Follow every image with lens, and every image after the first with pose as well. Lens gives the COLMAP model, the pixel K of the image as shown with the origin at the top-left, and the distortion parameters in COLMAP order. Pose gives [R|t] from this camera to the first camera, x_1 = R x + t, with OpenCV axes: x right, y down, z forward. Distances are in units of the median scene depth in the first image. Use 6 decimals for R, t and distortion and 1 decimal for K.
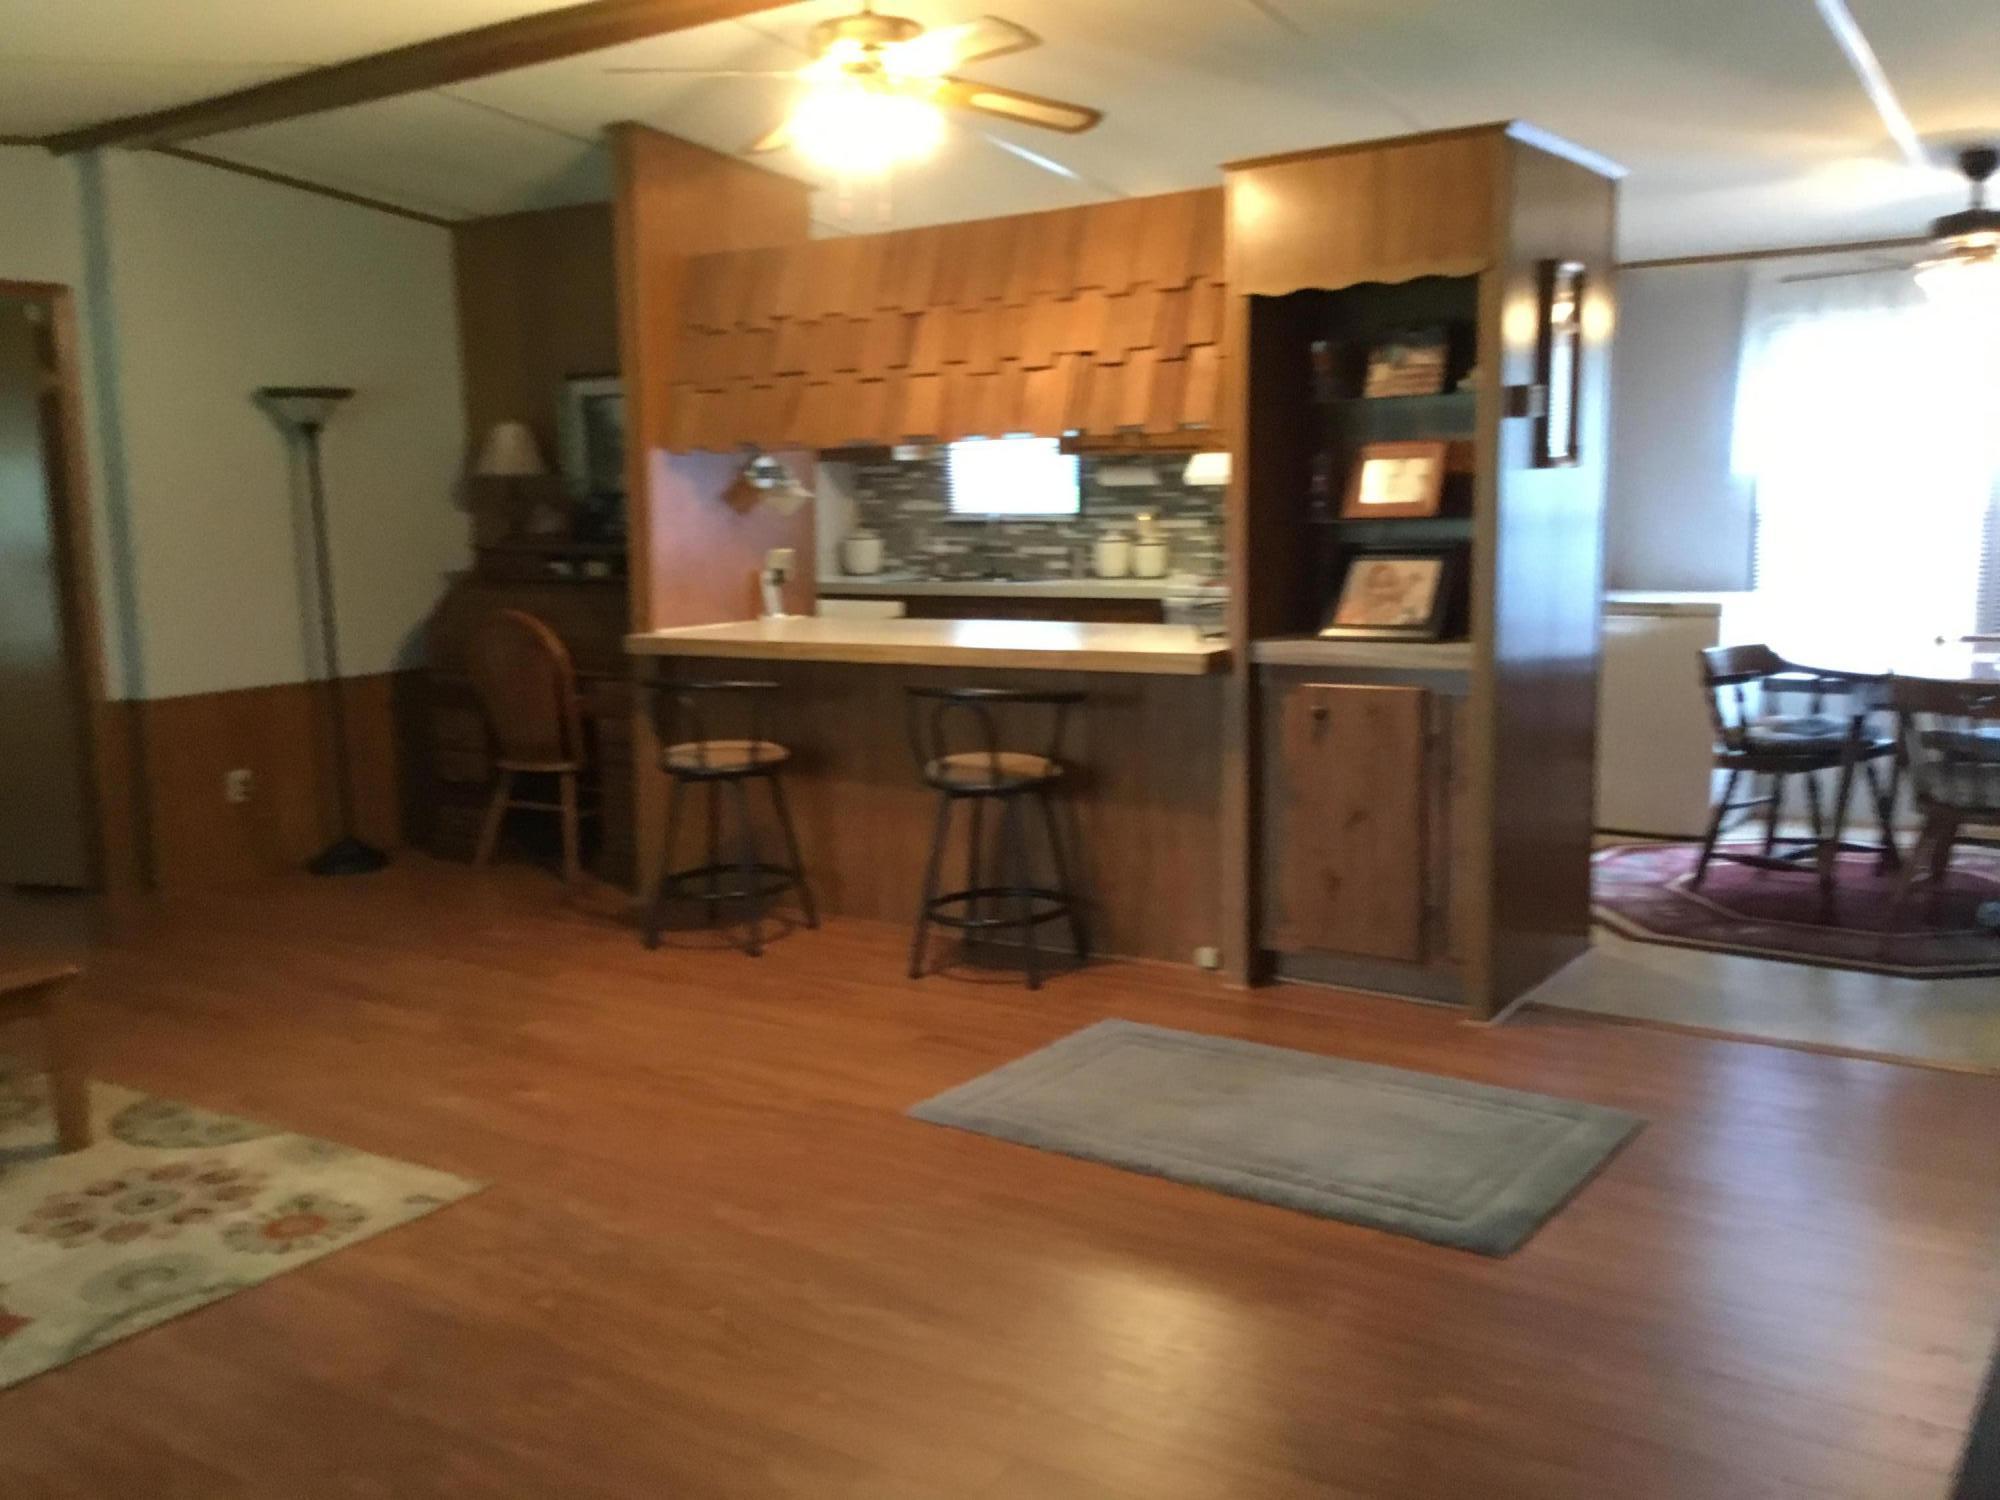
lens RADIAL K [[1832.0, 0, 1000.0], [0, 1832.0, 750.0], [0, 0, 1]] dist [0.125414, -0.265151]
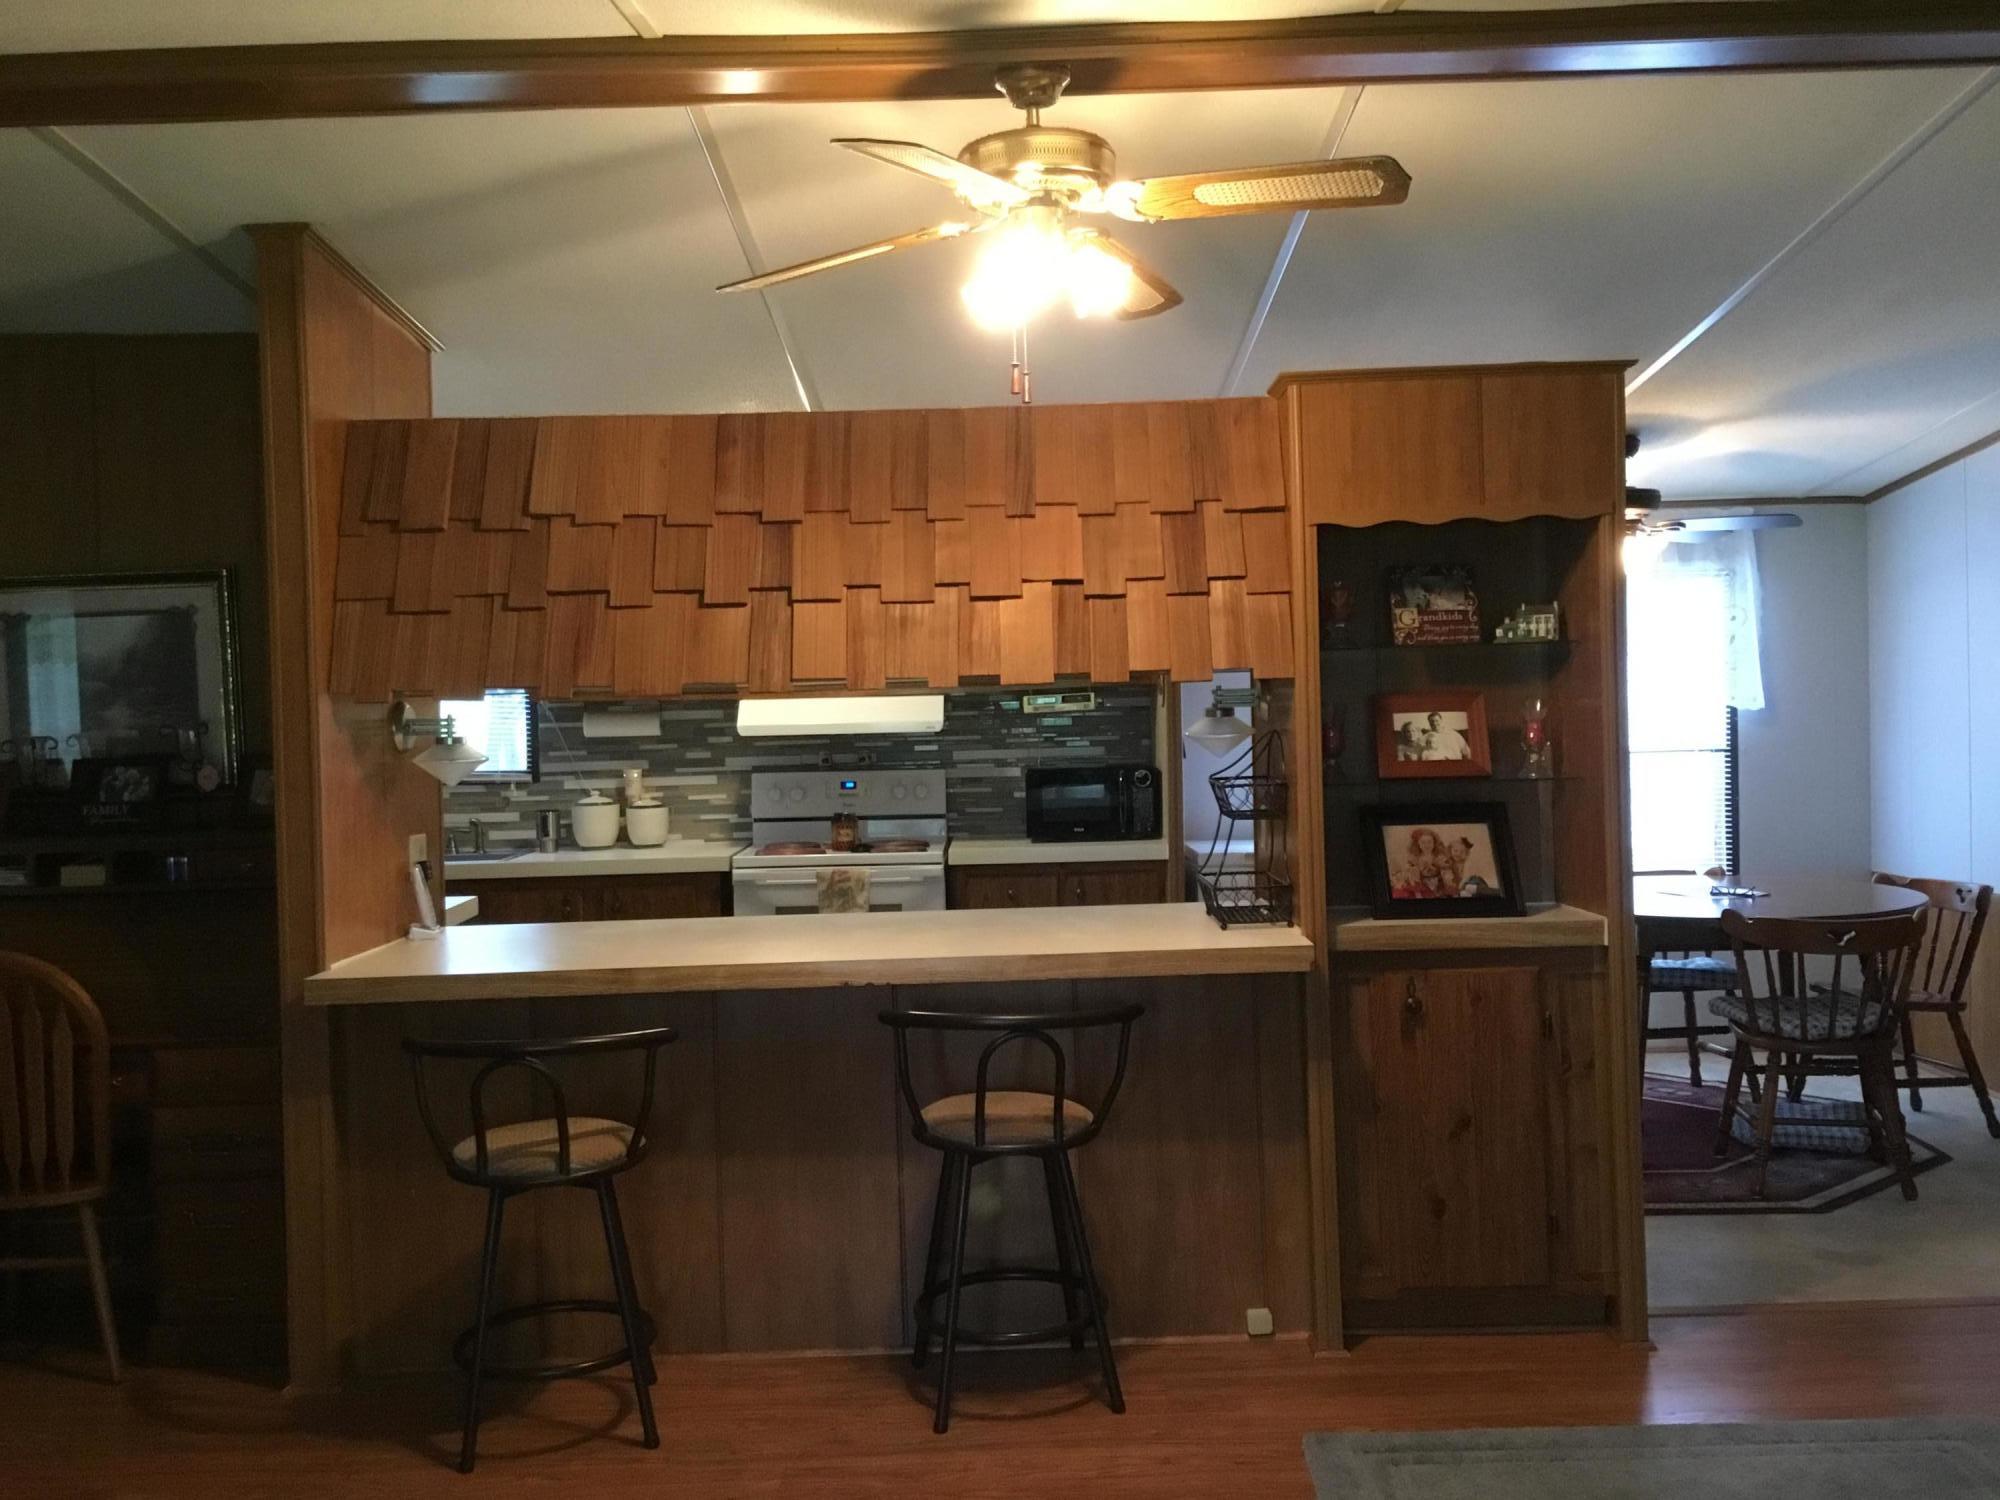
lens RADIAL K [[1832.0, 0, 1000.0], [0, 1832.0, 750.0], [0, 0, 1]] dist [0.125414, -0.265151]
pose [[0.811419, -0.013445, 0.584311, -0.425867], [0.088783, 0.990969, -0.100489, -0.060361], [-0.577683, 0.133415, 0.805285, 0.357059]]
